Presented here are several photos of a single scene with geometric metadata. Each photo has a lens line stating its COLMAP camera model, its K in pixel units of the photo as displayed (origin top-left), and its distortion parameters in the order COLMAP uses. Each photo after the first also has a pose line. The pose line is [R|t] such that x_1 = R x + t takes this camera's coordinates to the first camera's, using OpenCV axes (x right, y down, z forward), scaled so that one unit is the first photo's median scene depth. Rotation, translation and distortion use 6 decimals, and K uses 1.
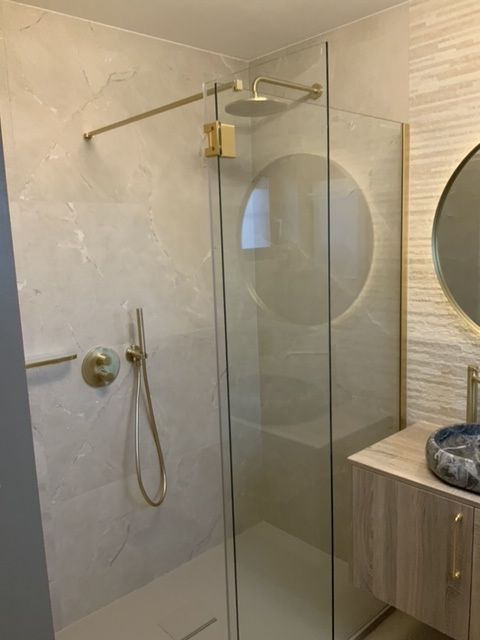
lens RADIAL K [[531.6, 0, 237.6], [0, 531.6, 319.9], [0, 0, 1]] dist [0.088638, -0.174143]
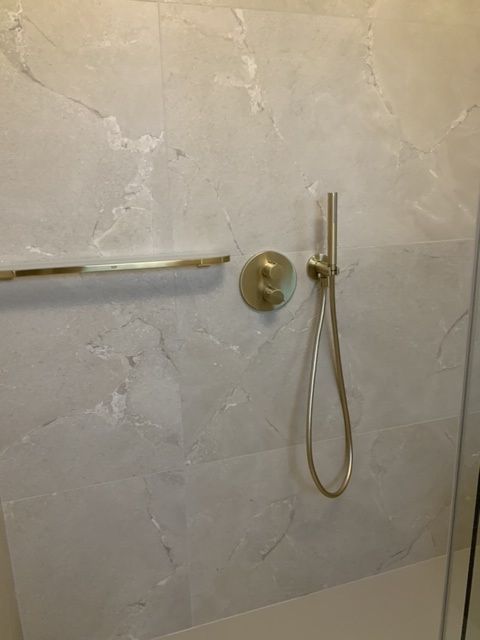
lens RADIAL K [[531.6, 0, 242.1], [0, 531.6, 318.5], [0, 0, 1]] dist [0.088638, -0.174143]
pose [[0.917057, 0.118300, -0.380805, -0.028632], [-0.077939, 0.989737, 0.119776, 0.059742], [0.391066, -0.080162, 0.916865, 0.394605]]
